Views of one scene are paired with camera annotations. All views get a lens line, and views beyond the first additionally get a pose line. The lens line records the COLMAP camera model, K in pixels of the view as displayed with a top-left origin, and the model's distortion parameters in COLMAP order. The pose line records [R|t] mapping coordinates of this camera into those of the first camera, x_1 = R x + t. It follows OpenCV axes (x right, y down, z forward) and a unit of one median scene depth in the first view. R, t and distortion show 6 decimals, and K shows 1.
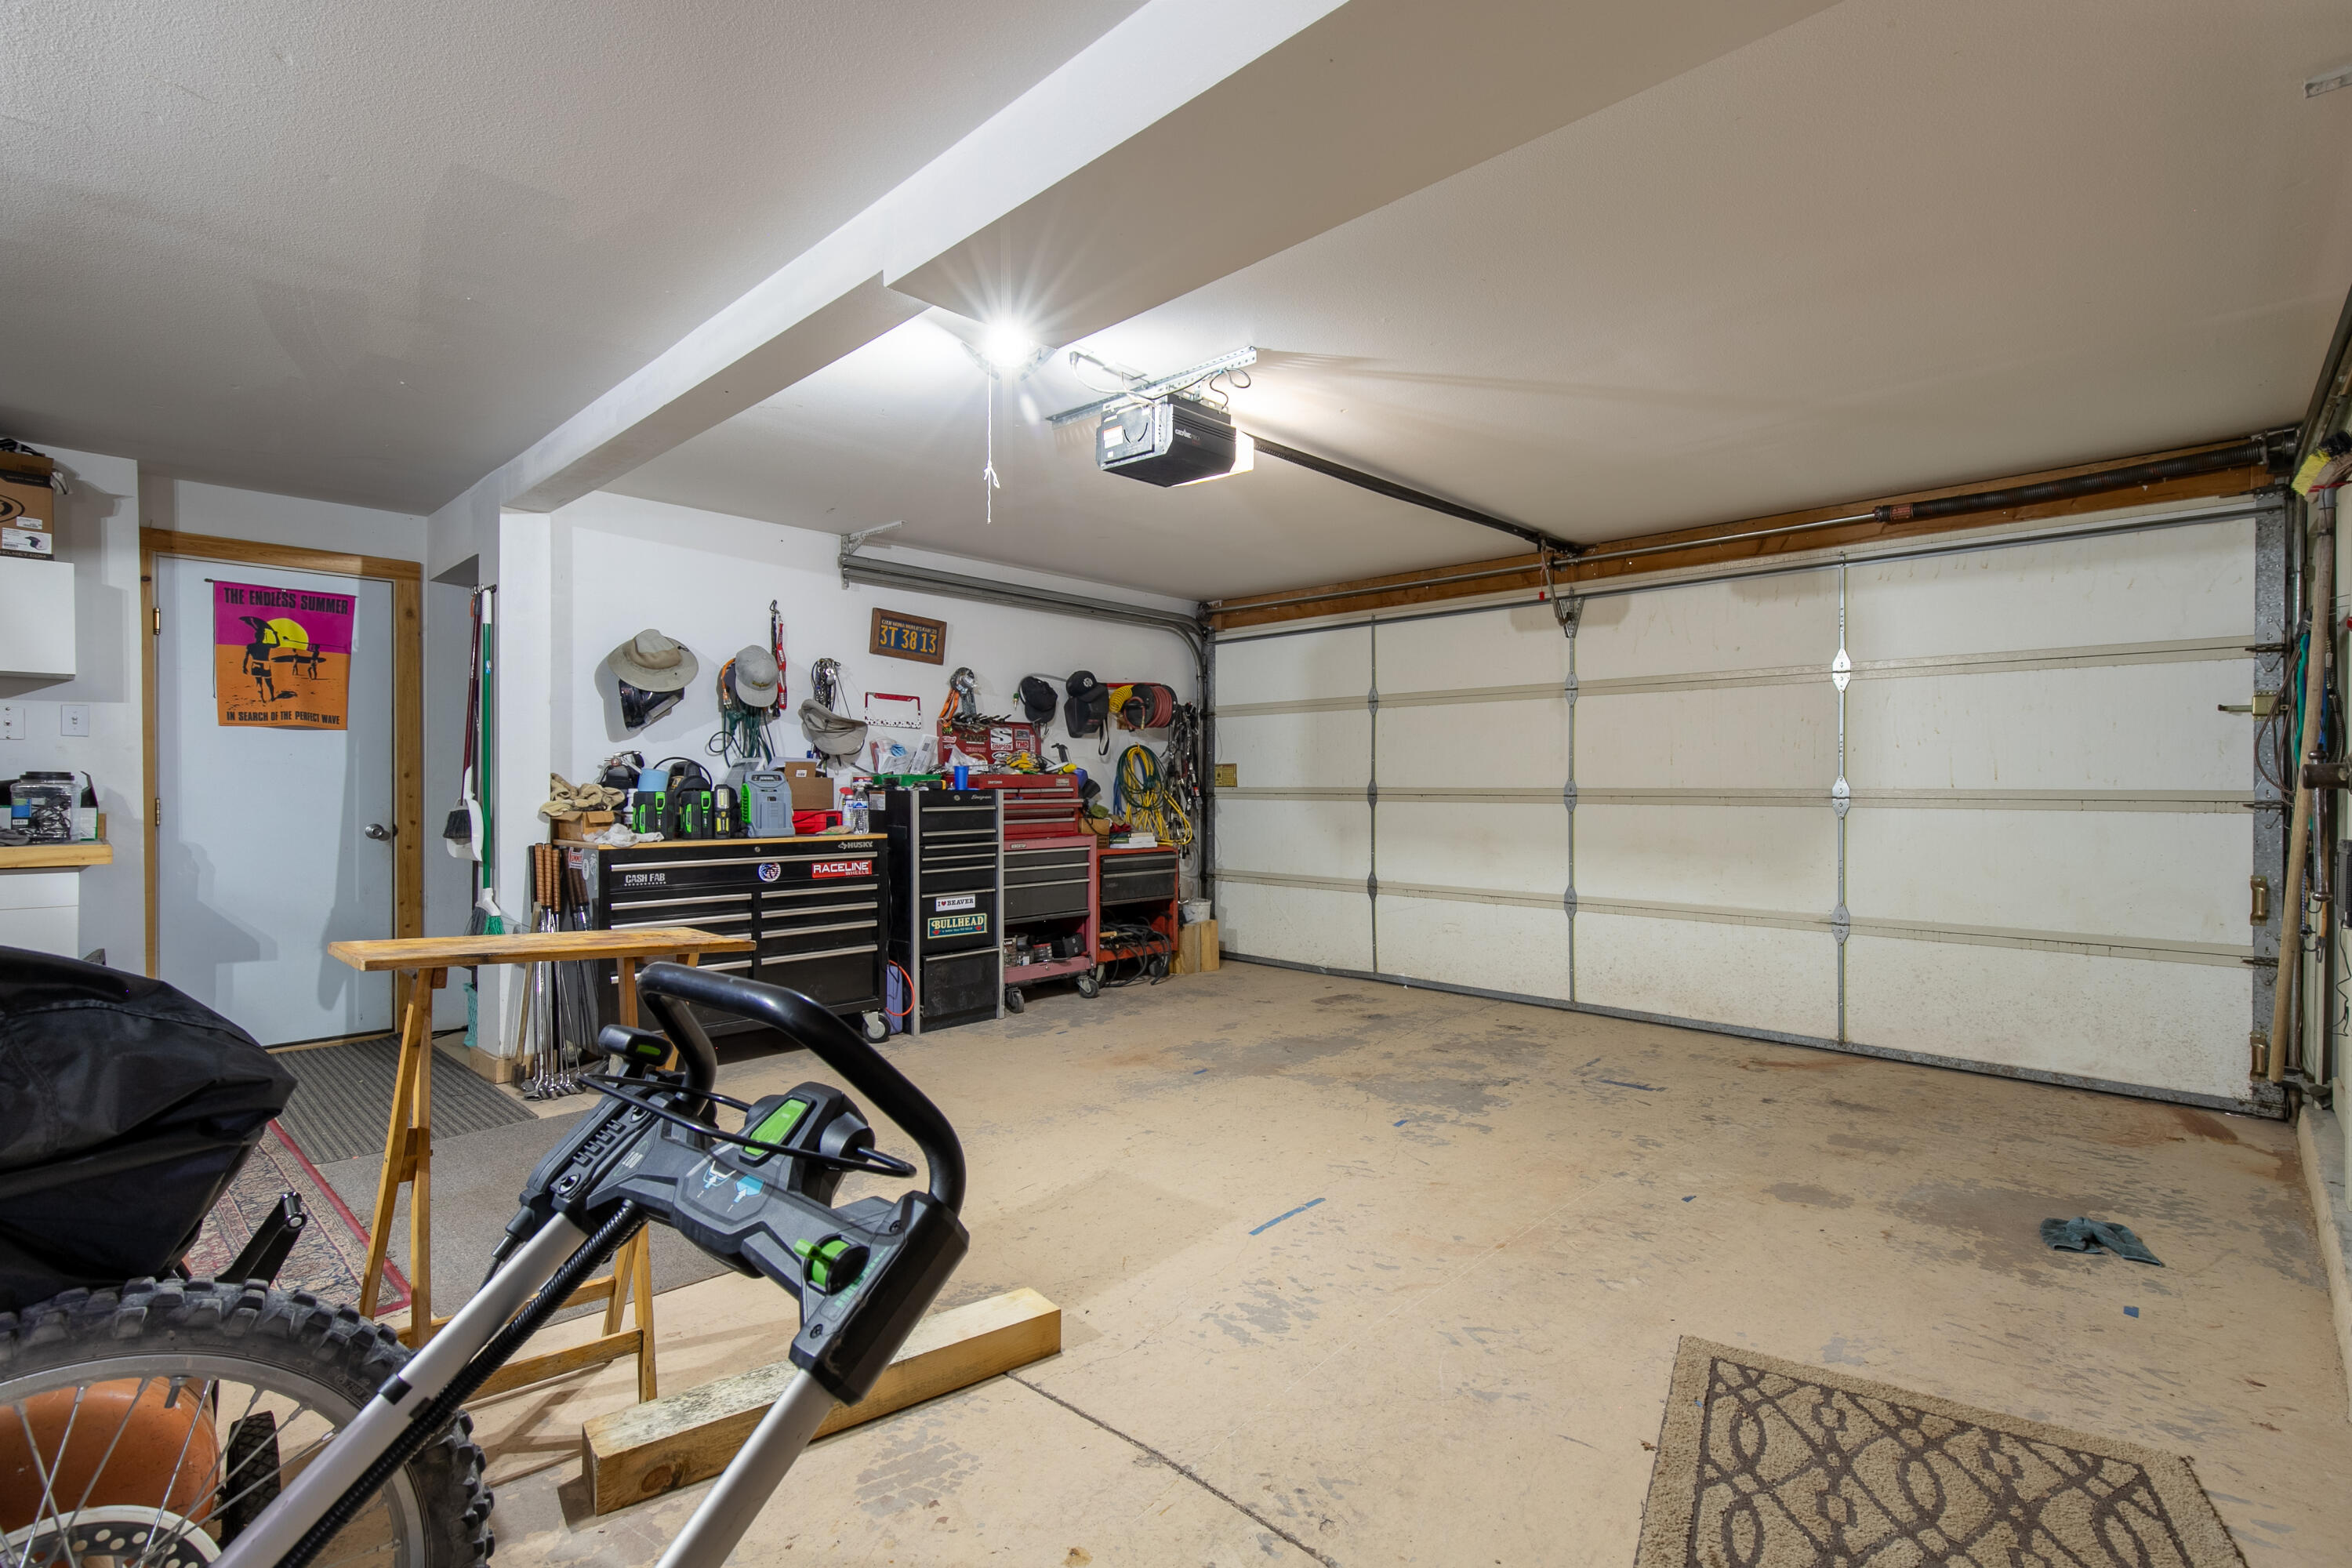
lens RADIAL K [[1057.3, 0, 1182.1], [0, 1057.3, 788.7], [0, 0, 1]] dist [0.004422, -0.000207]
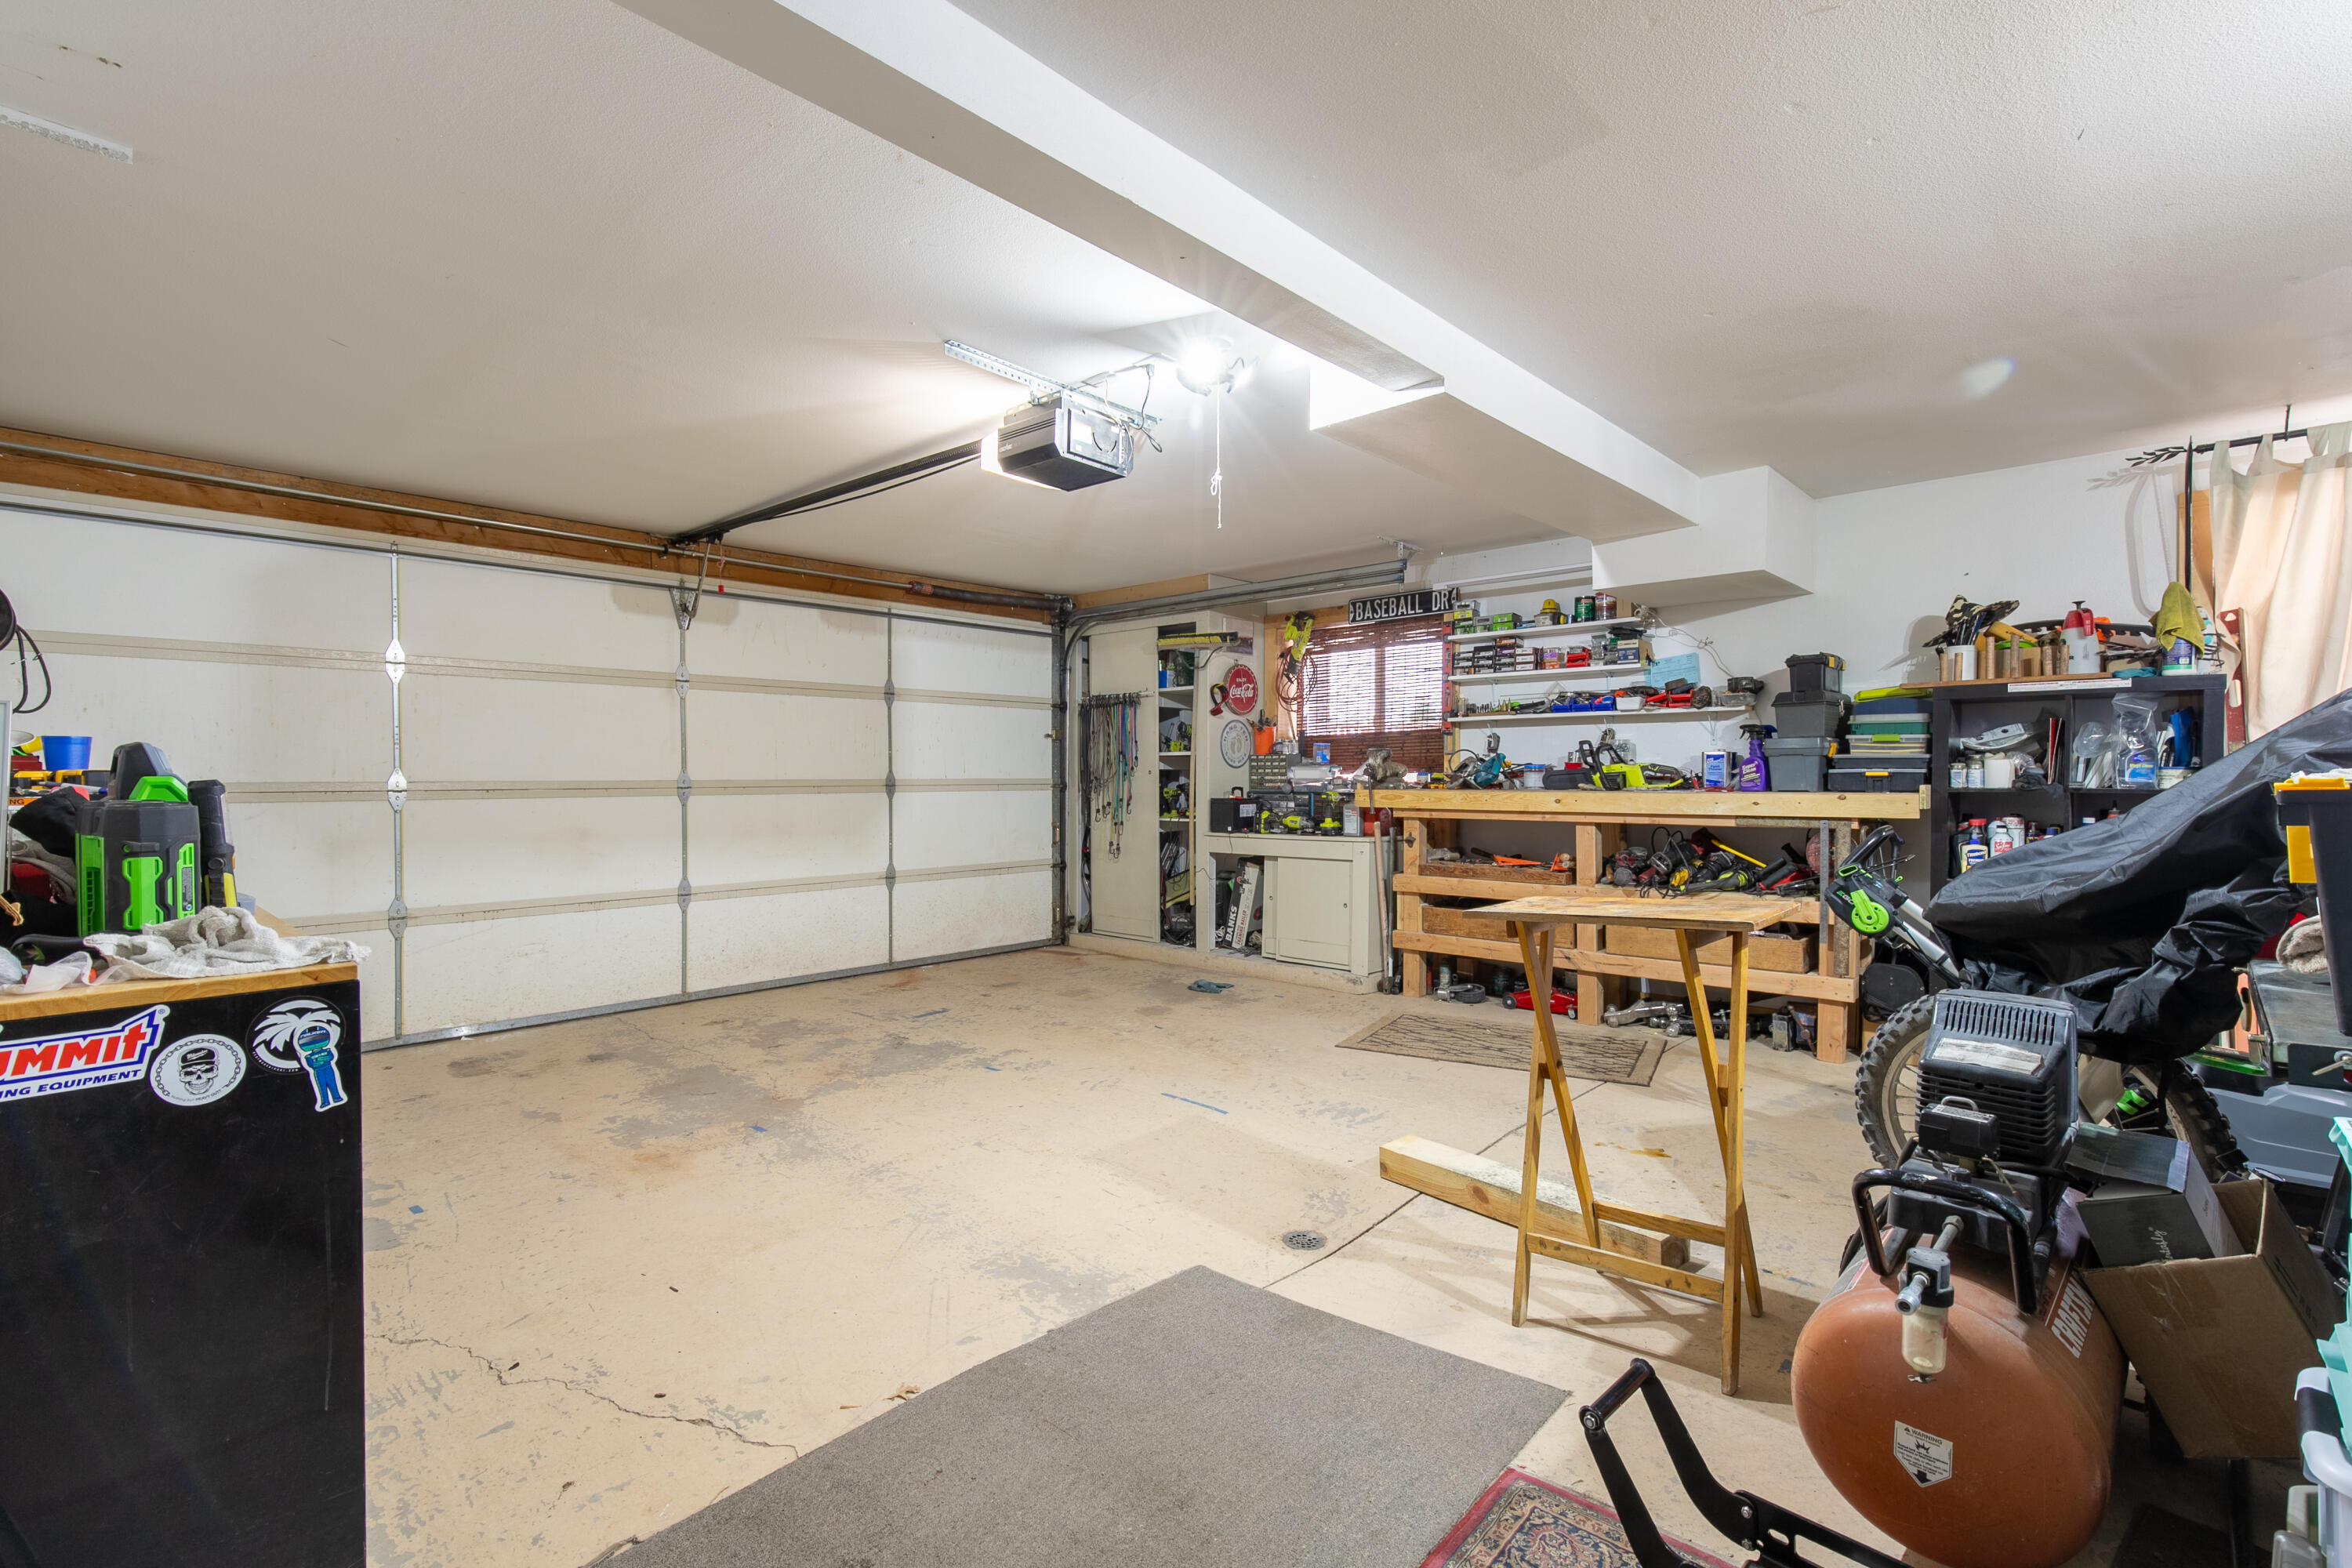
lens RADIAL K [[1057.3, 0, 1182.1], [0, 1057.3, 788.7], [0, 0, 1]] dist [0.004422, -0.000207]
pose [[-0.013292, -0.013533, 0.999820, -0.801676], [0.007371, 0.999880, 0.013631, -0.003498], [-0.999884, 0.007551, -0.013191, 0.682373]]
